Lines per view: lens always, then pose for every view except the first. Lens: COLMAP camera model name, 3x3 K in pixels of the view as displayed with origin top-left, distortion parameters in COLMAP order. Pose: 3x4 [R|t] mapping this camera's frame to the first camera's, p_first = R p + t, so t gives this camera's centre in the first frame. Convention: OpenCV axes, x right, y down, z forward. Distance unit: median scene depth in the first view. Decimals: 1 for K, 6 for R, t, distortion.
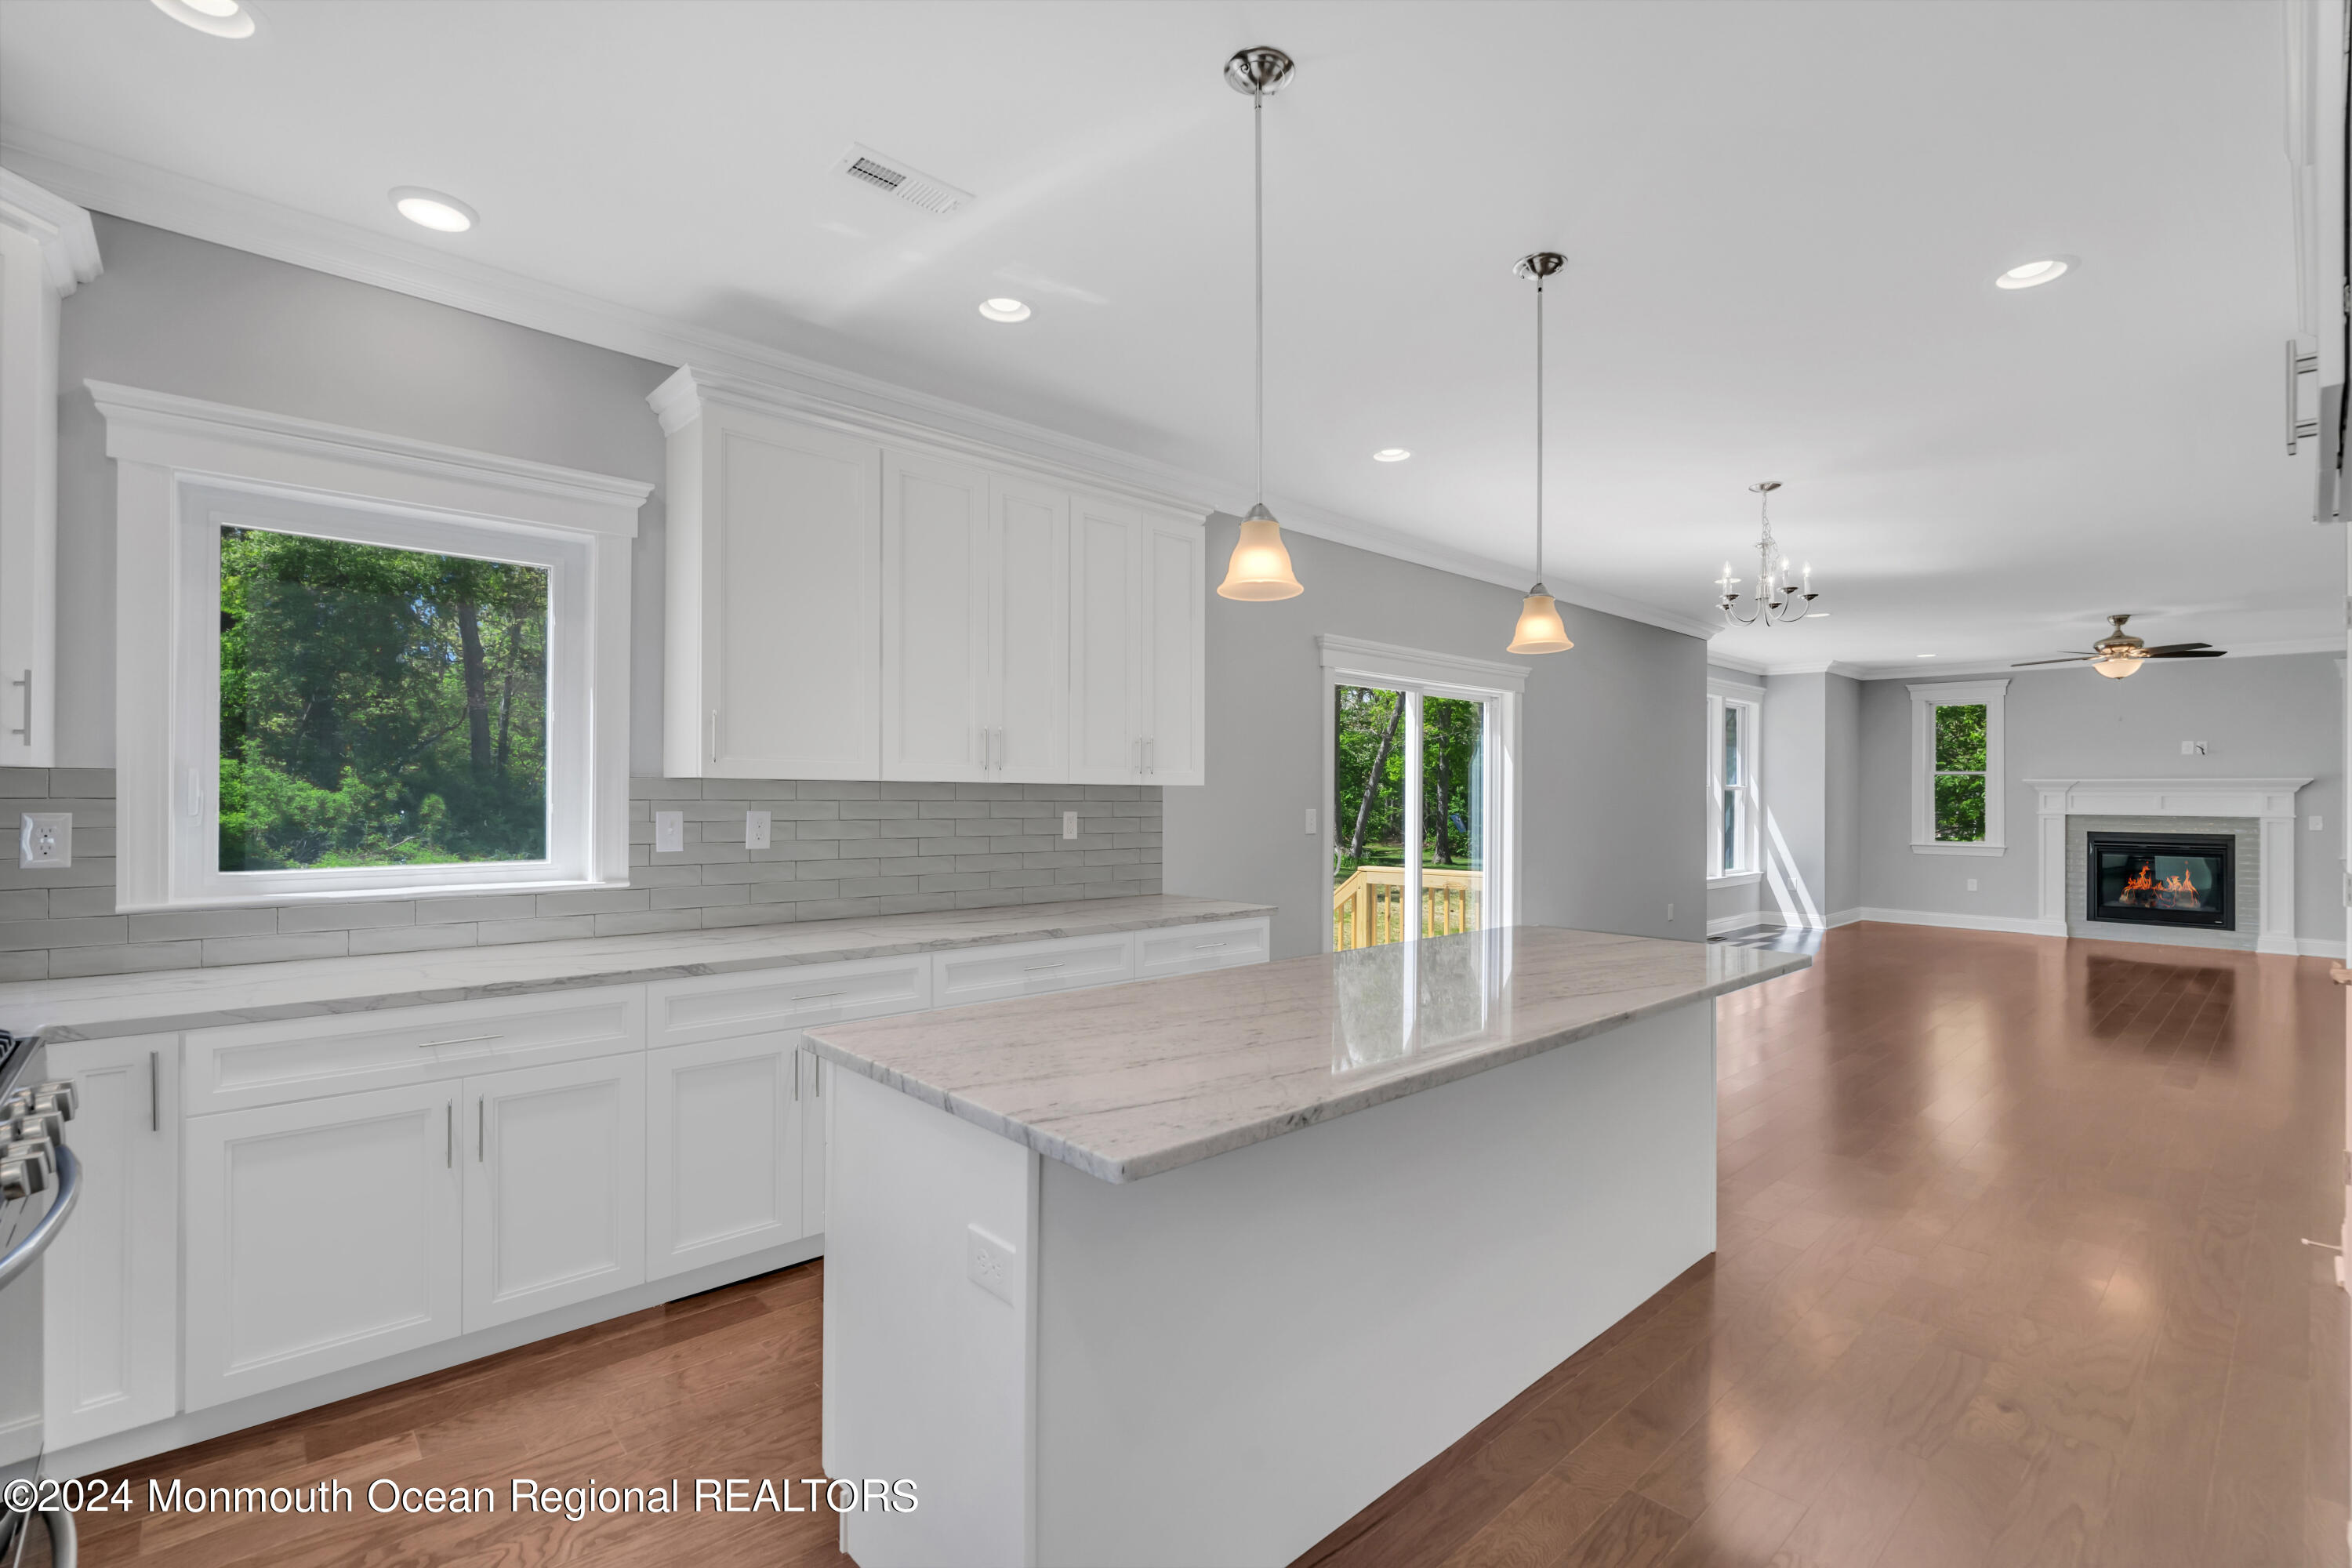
lens RADIAL K [[1058.3, 0, 1176.0], [0, 1058.3, 784.0], [0, 0, 1]] dist [0.000613, 0.000558]
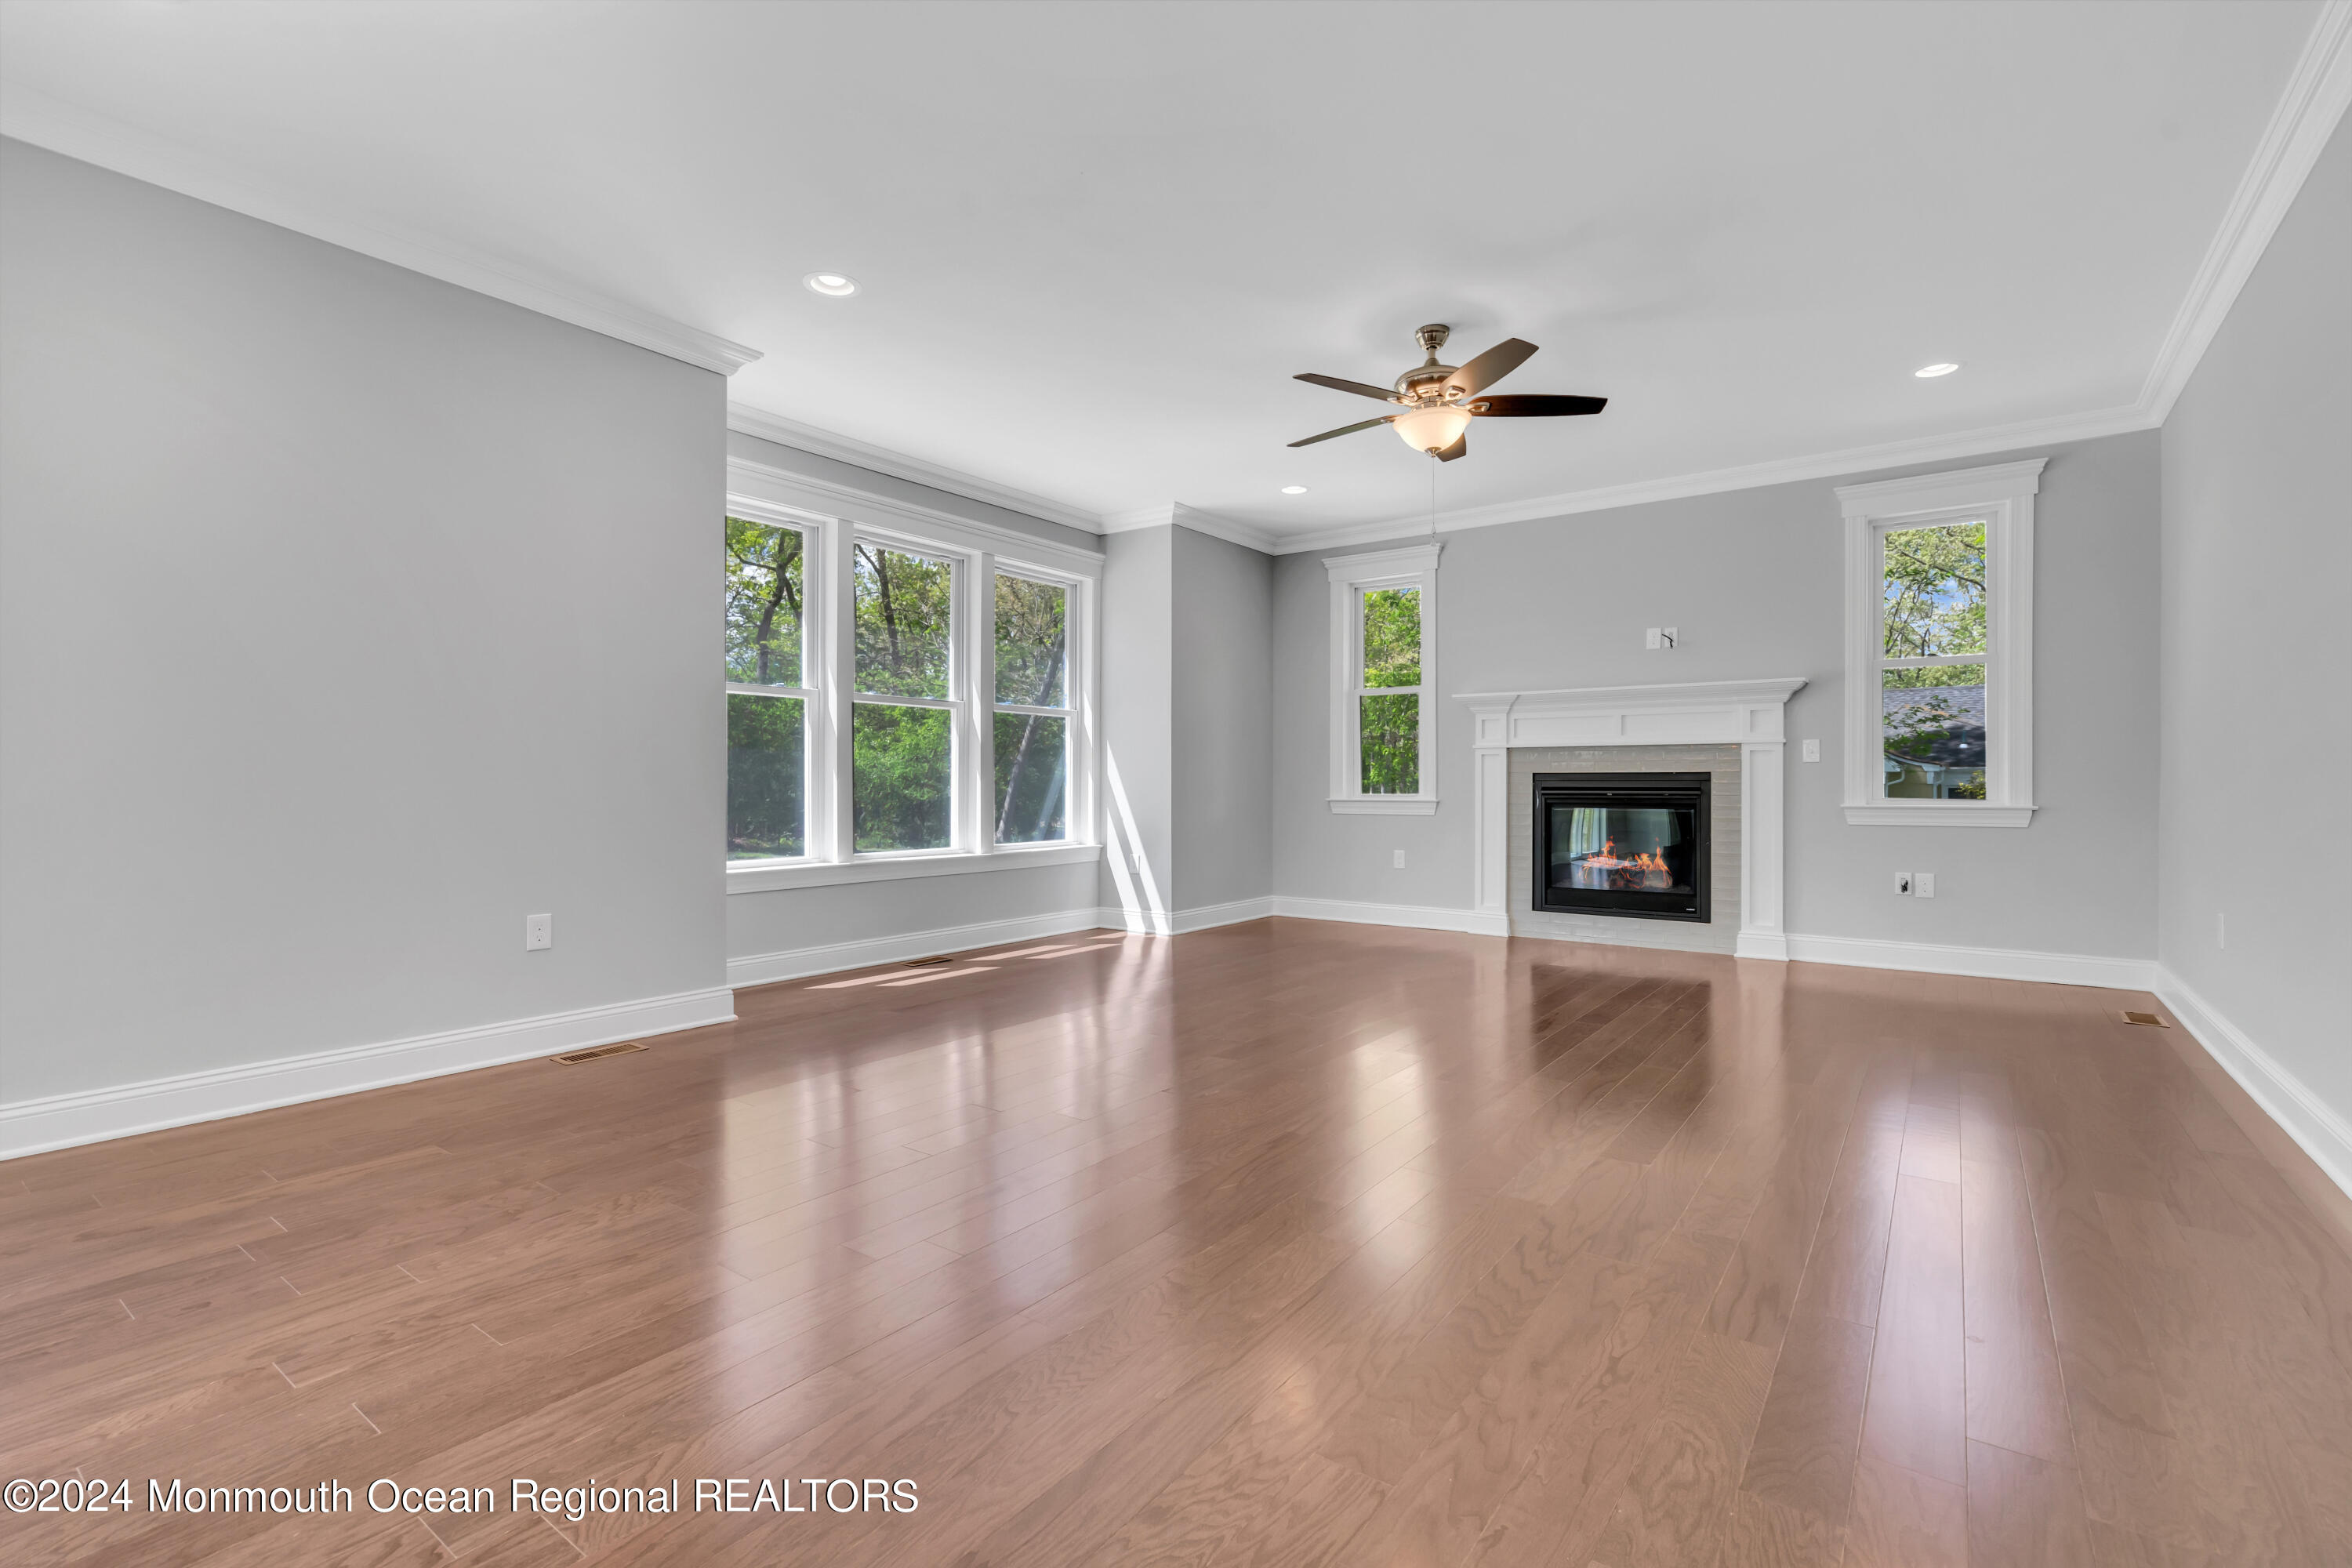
lens RADIAL K [[1058.3, 0, 1176.0], [0, 1058.3, 784.0], [0, 0, 1]] dist [0.000613, 0.000558]
pose [[0.982022, -0.005791, 0.188680, 0.512031], [0.003885, 0.999938, 0.010473, 0.042746], [-0.188728, -0.009552, 0.981983, 0.395836]]
